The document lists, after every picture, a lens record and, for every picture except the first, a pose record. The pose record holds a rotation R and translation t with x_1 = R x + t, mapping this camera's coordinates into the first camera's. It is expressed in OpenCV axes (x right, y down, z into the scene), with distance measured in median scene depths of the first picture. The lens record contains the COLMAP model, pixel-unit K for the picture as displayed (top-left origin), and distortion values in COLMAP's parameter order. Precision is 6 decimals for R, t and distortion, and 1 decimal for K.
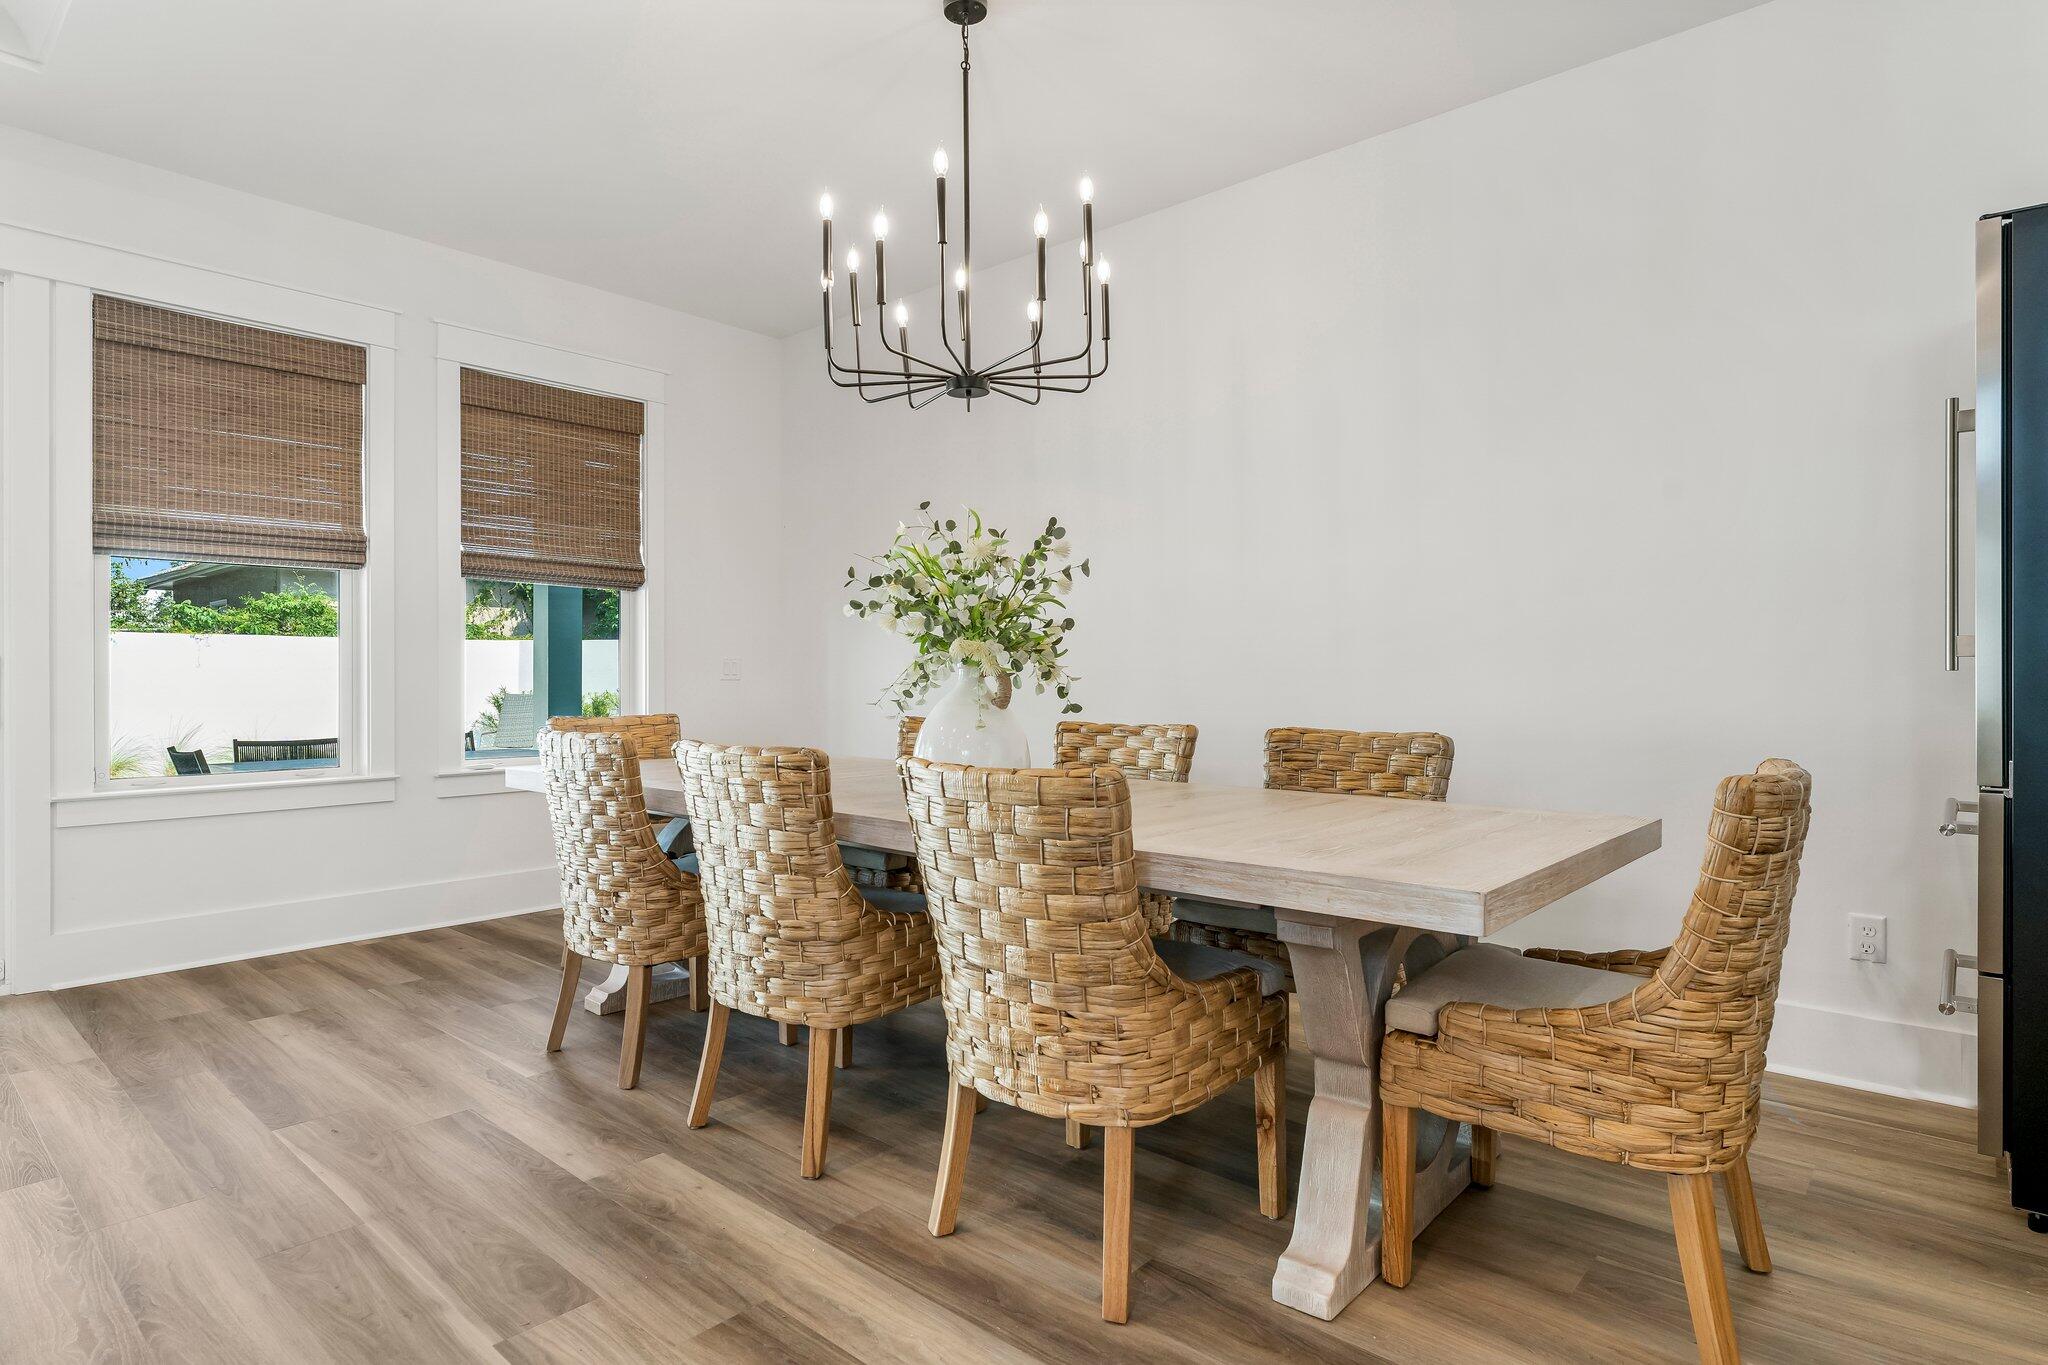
lens RADIAL K [[1088.5, 0, 1022.8], [0, 1088.5, 673.8], [0, 0, 1]] dist [-0.004227, -0.000502]
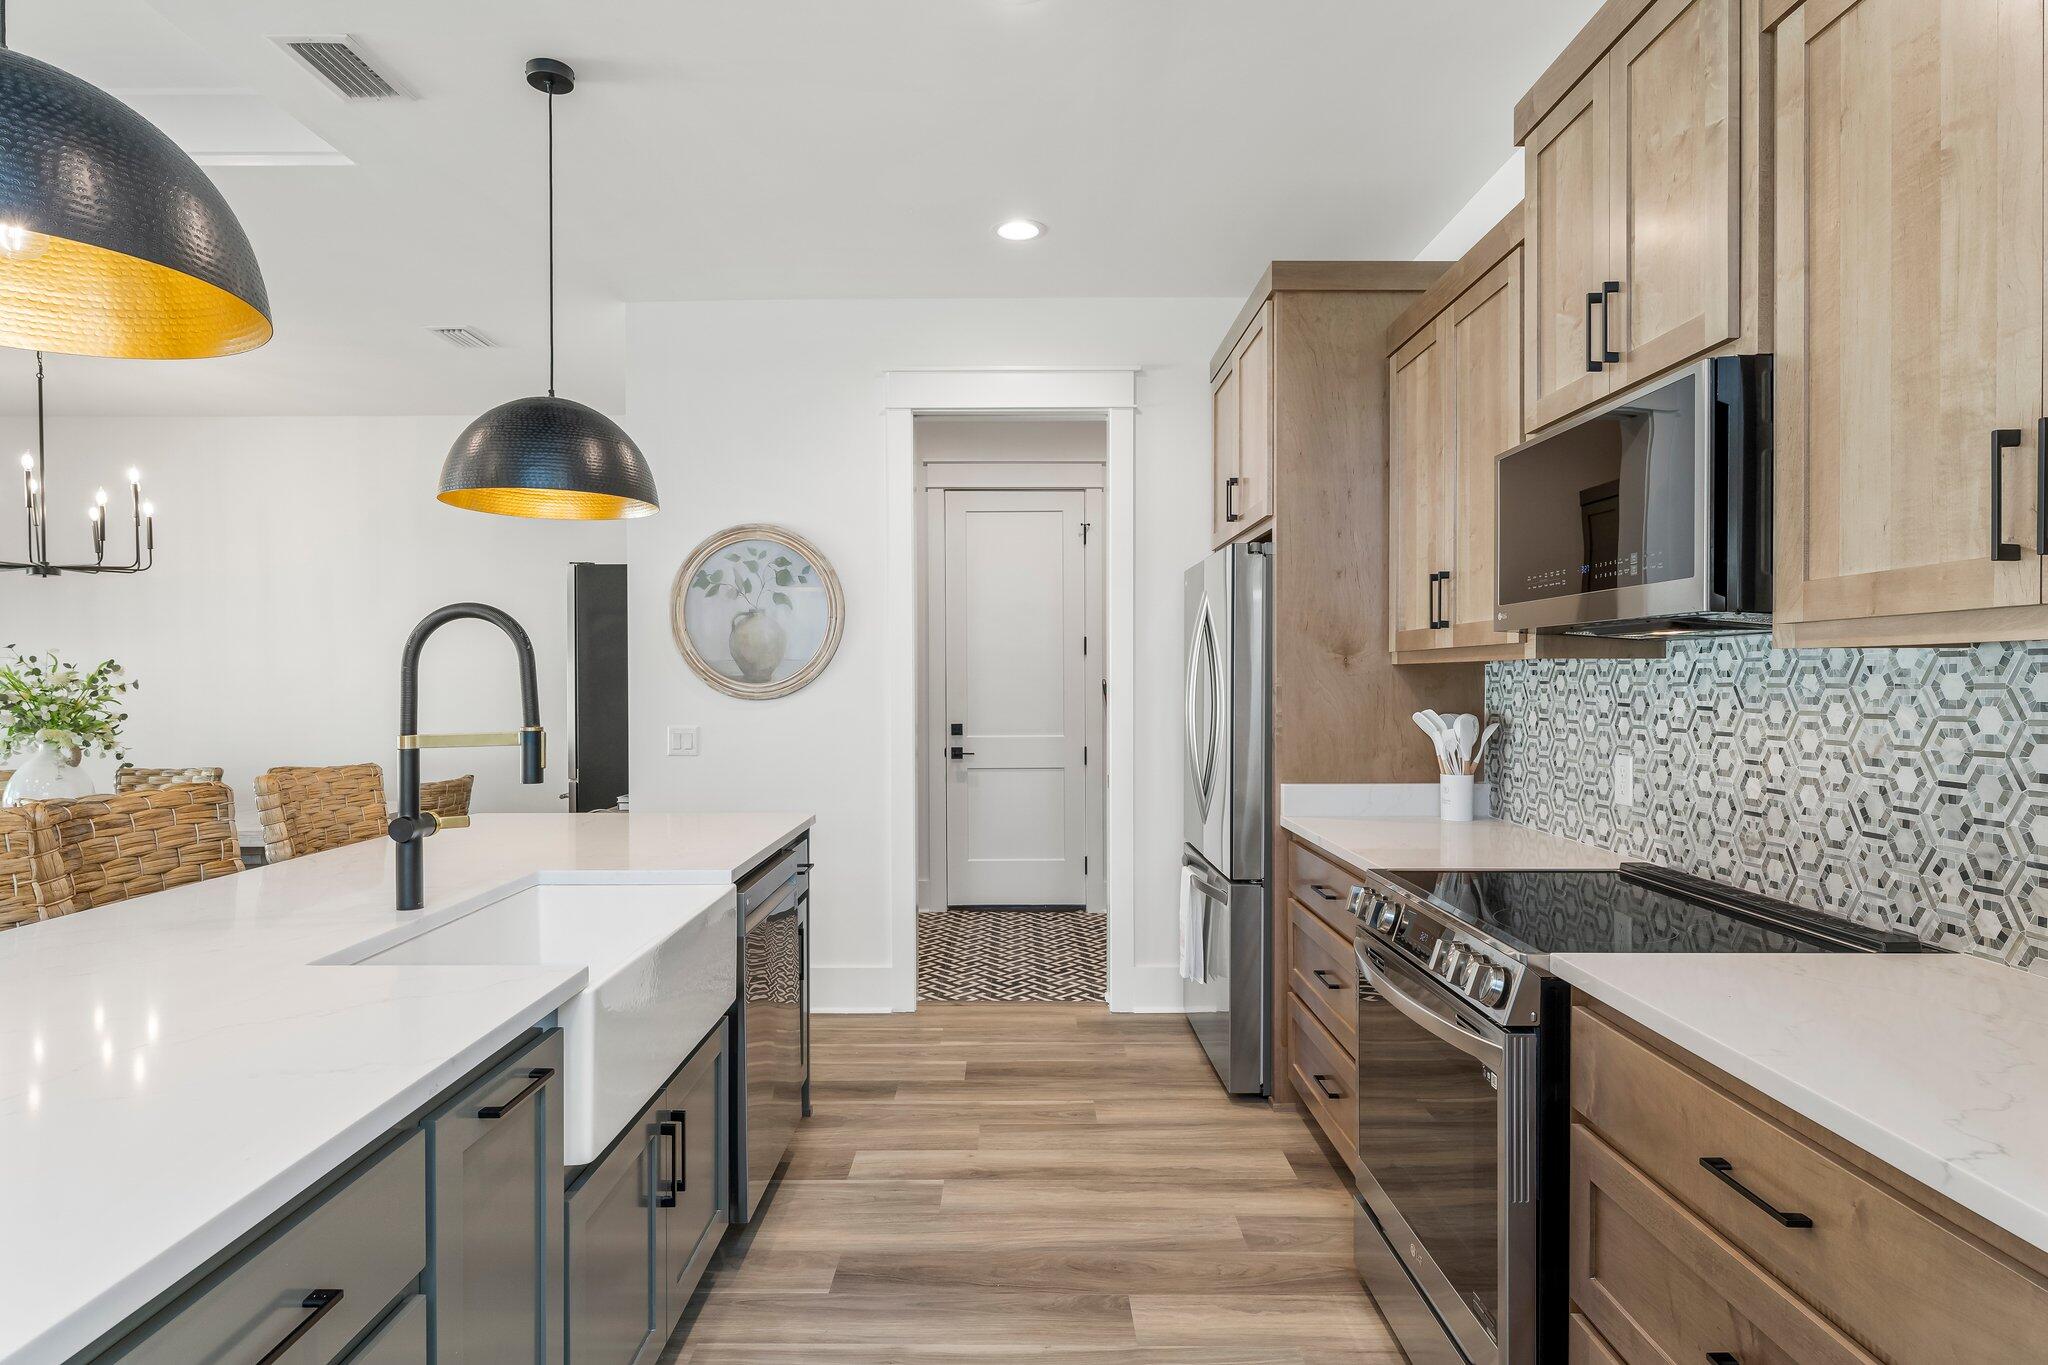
lens RADIAL K [[1088.5, 0, 1014.5], [0, 1088.5, 690.0], [0, 0, 1]] dist [-0.004227, -0.000502]
pose [[0.751505, -0.008201, 0.659676, -0.032127], [0.001109, 0.999937, 0.011168, -0.105850], [-0.659726, -0.007661, 0.751467, -1.258079]]
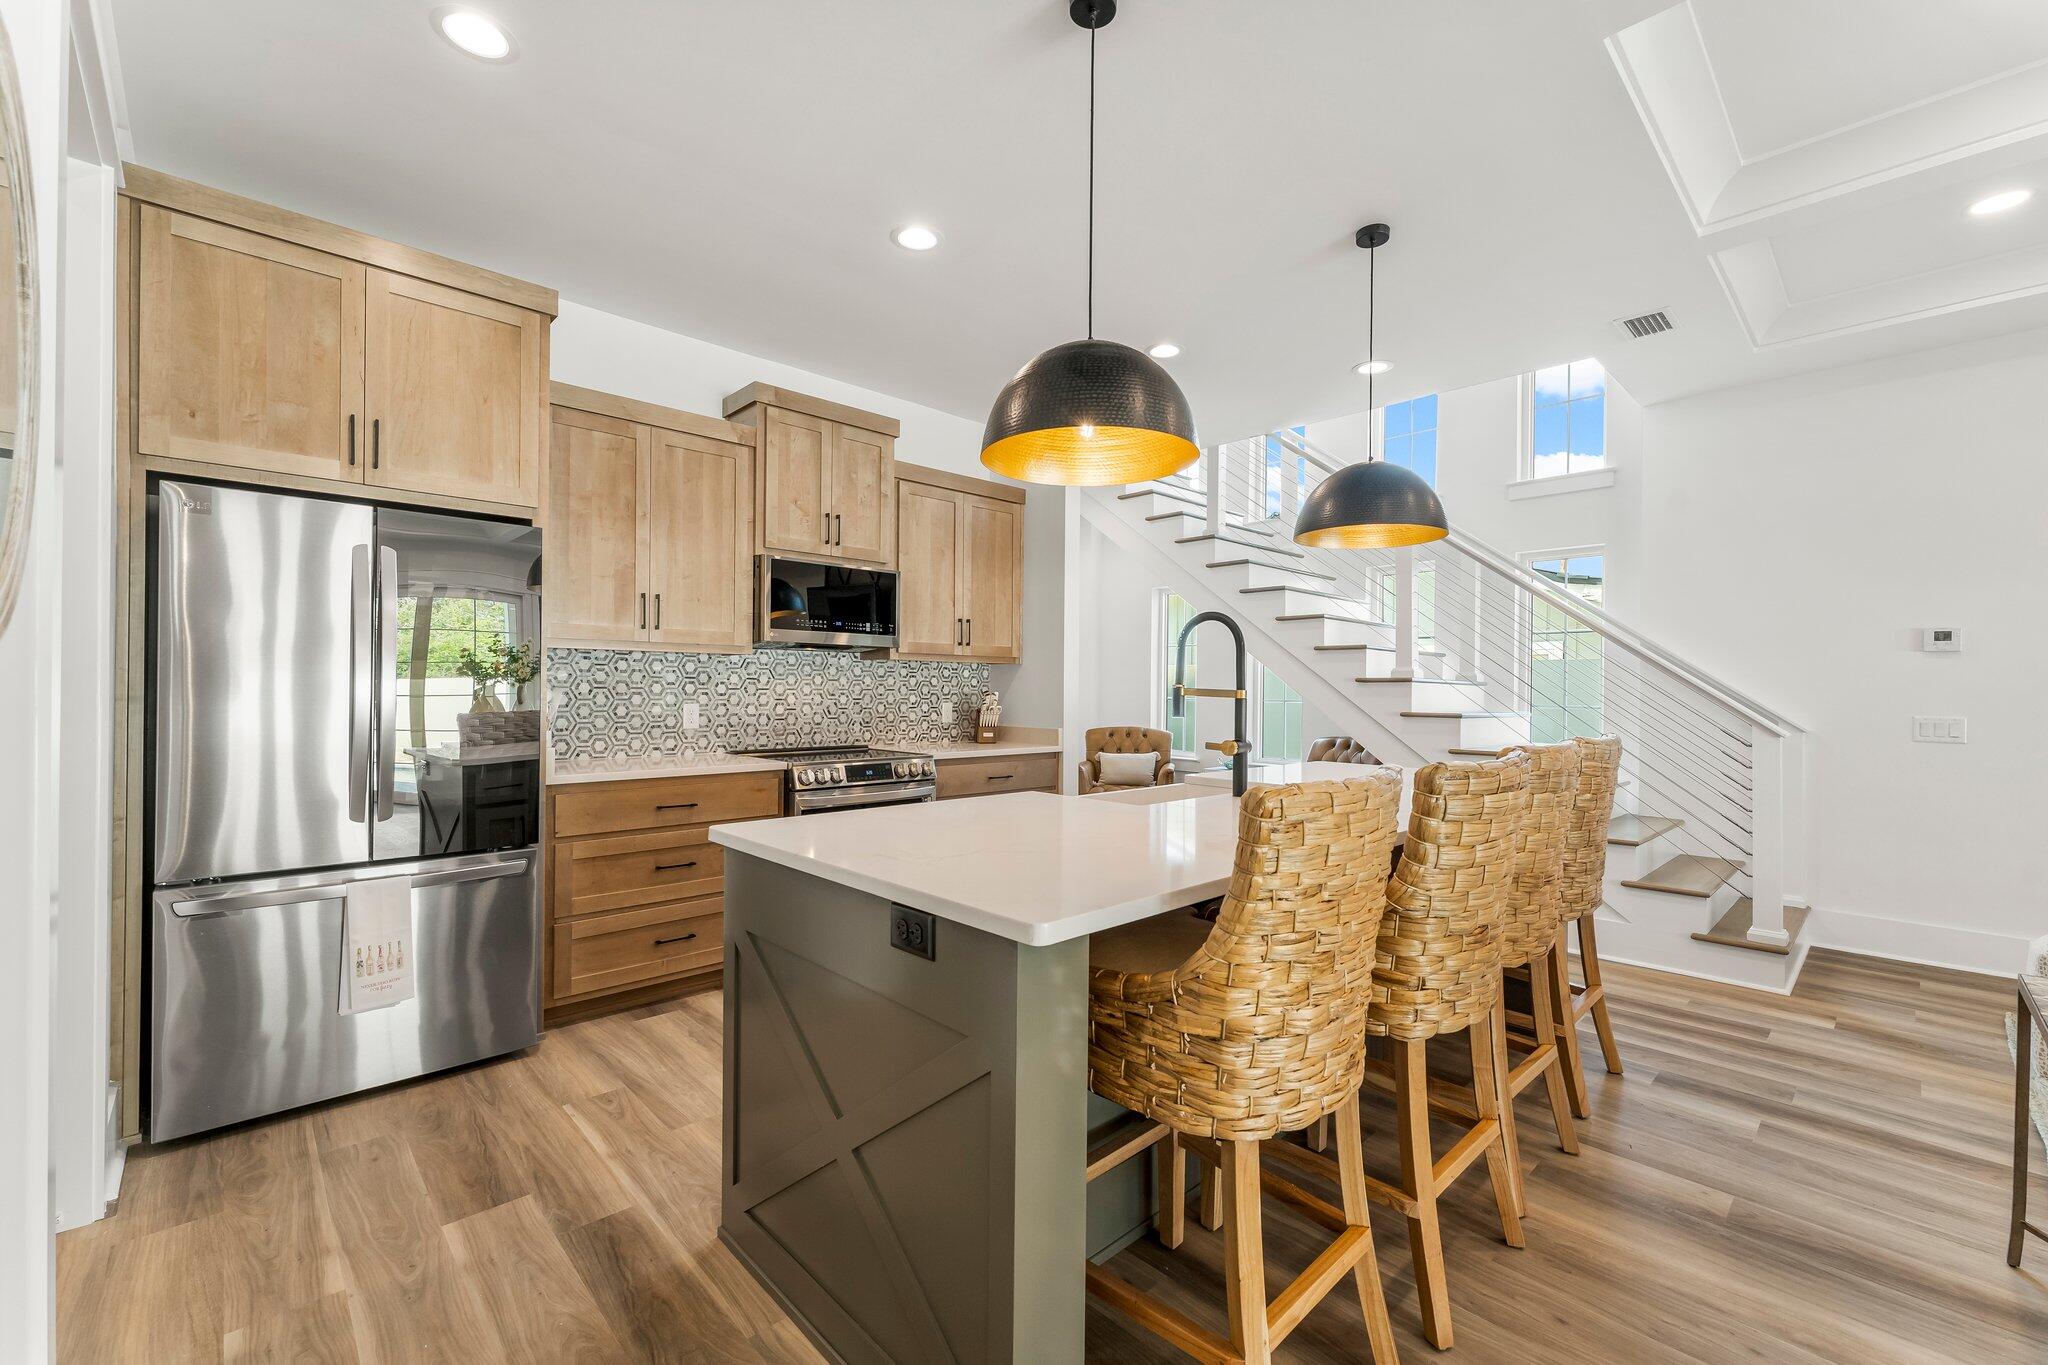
lens RADIAL K [[846.7, 0, 1023.5], [0, 846.7, 686.4], [0, 0, 1]] dist [0.003008, -0.000757]
pose [[-0.996068, -0.007875, 0.088239, 0.282845], [-0.008231, 0.999959, -0.003671, -0.067955], [-0.088207, -0.004383, -0.996093, 0.424338]]
